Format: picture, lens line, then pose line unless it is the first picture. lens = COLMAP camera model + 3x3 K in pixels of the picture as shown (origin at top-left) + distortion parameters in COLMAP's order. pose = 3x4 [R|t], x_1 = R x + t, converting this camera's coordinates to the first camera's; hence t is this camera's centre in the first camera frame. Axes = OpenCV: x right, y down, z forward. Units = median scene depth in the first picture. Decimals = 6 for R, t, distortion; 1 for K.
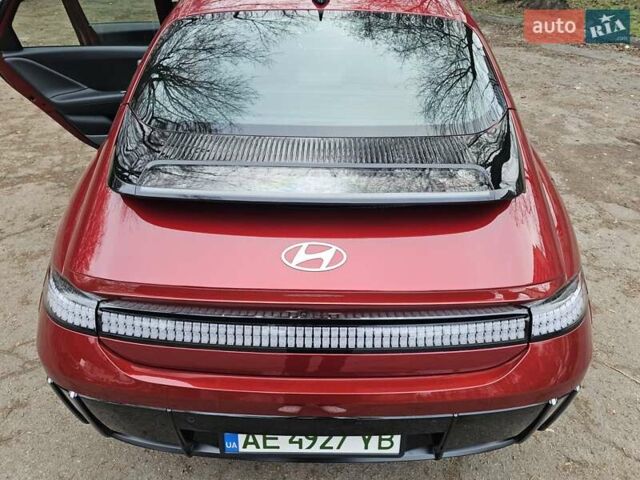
lens RADIAL K [[426.3, 0, 320.6], [0, 426.3, 242.0], [0, 0, 1]] dist [0.060221, -0.055779]
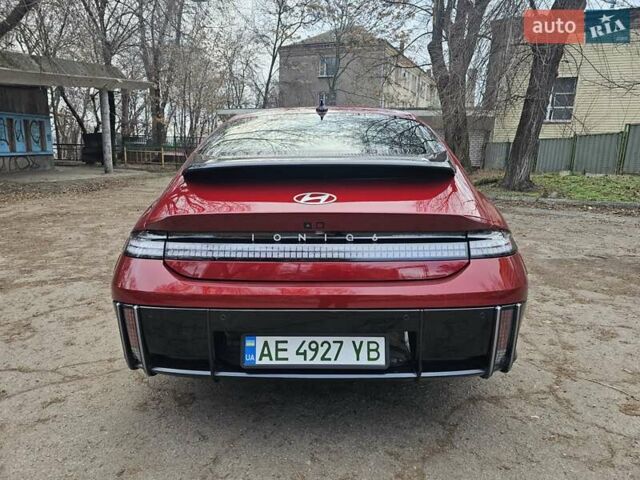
lens RADIAL K [[426.3, 0, 317.8], [0, 426.3, 236.8], [0, 0, 1]] dist [0.060221, -0.055779]
pose [[0.999554, -0.014553, -0.026091, 0.027350], [0.002107, 0.905494, -0.424355, 0.679416], [0.029801, 0.424110, 0.905120, -0.267023]]
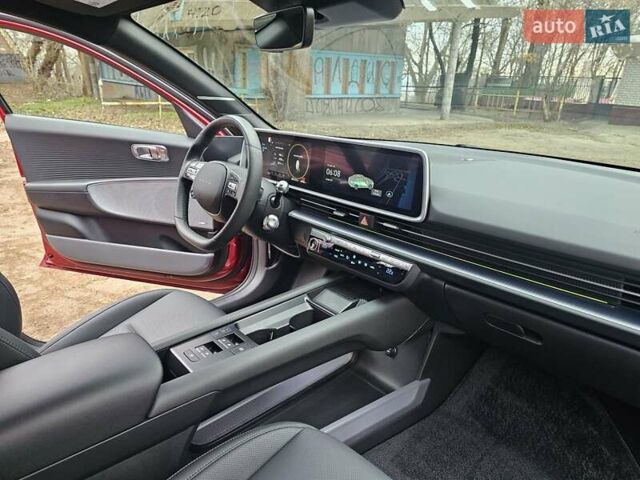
lens RADIAL K [[426.3, 0, 324.6], [0, 426.3, 240.1], [0, 0, 1]] dist [0.060221, -0.055779]
pose [[0.662360, 0.240282, -0.709609, 0.496632], [-0.451375, 0.883955, -0.122002, -1.174862], [0.597947, 0.401108, 0.693953, 2.262698]]
